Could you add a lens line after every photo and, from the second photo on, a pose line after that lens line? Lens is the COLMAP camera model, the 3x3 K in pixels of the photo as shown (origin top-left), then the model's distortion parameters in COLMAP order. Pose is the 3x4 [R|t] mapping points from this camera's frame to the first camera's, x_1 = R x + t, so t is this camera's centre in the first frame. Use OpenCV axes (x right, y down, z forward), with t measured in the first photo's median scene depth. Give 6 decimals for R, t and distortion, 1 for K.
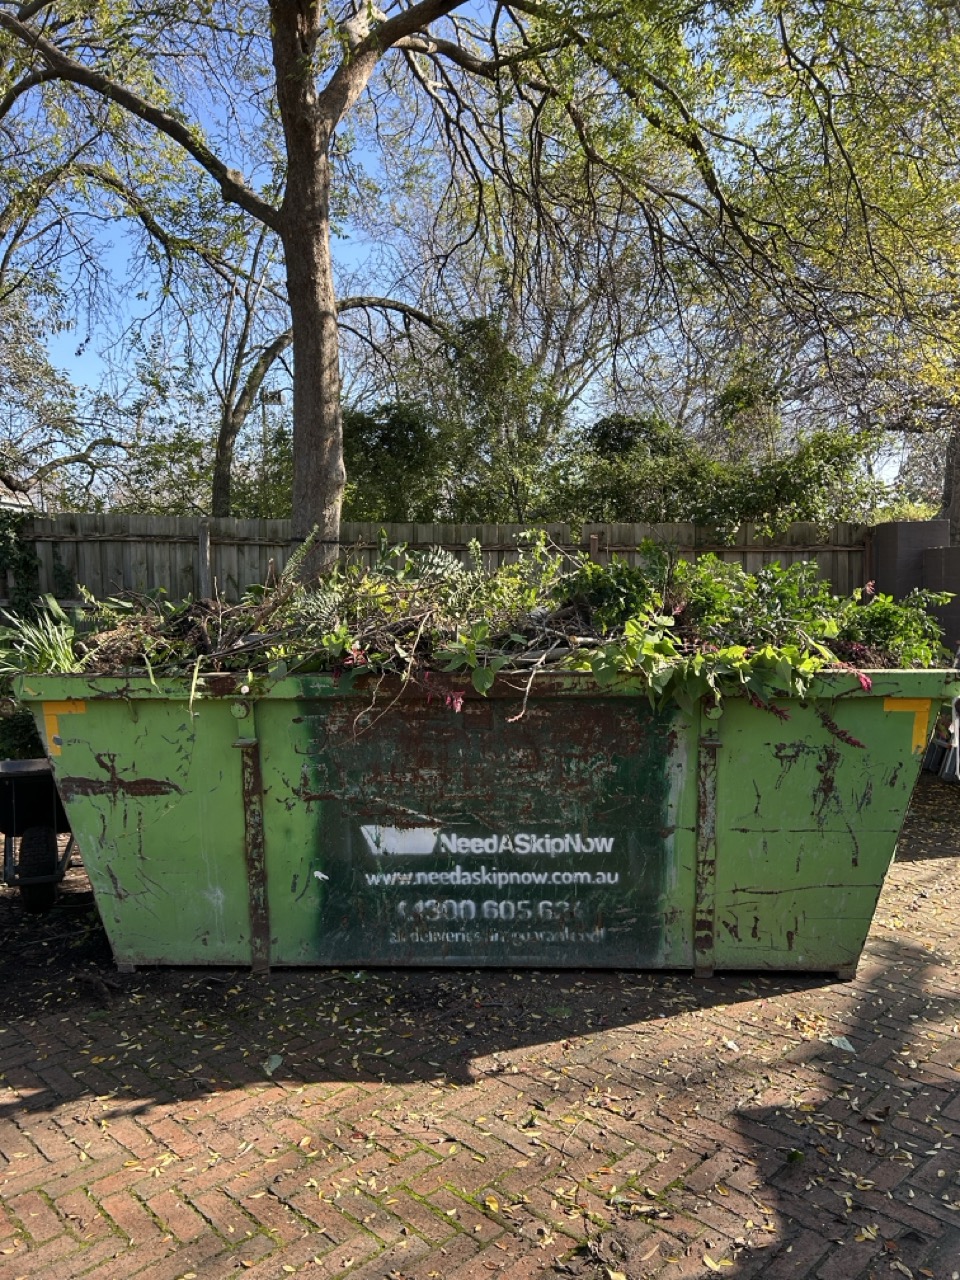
lens RADIAL K [[957.6, 0, 507.4], [0, 957.6, 643.8], [0, 0, 1]] dist [0.032707, -0.070511]
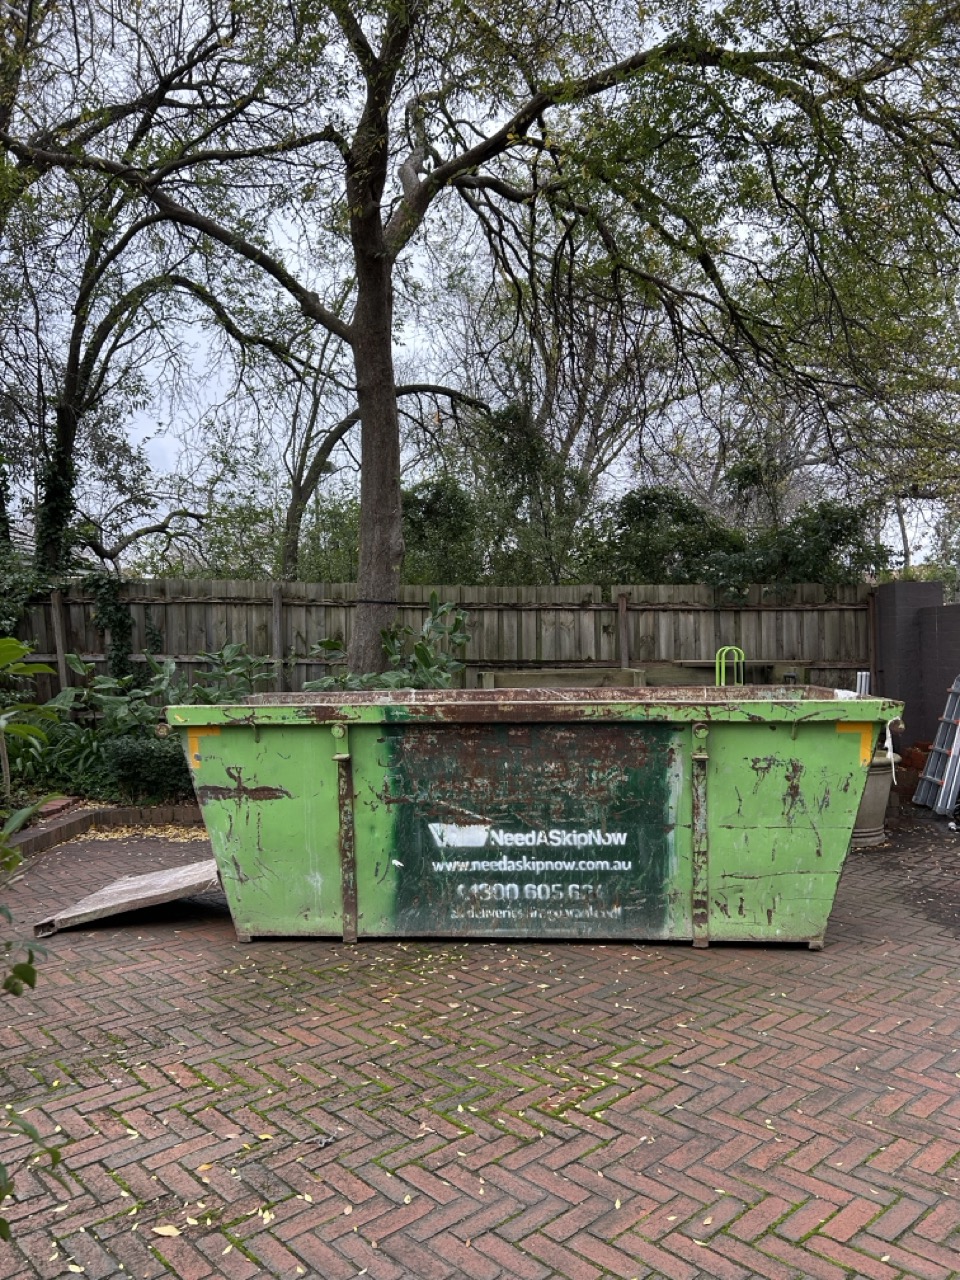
lens RADIAL K [[957.6, 0, 480.7], [0, 957.6, 587.9], [0, 0, 1]] dist [0.032707, -0.070511]
pose [[0.997539, -0.008253, -0.069629, 0.003236], [-0.000061, 0.992945, -0.118577, 0.011236], [0.070117, 0.118289, 0.990501, -0.119101]]
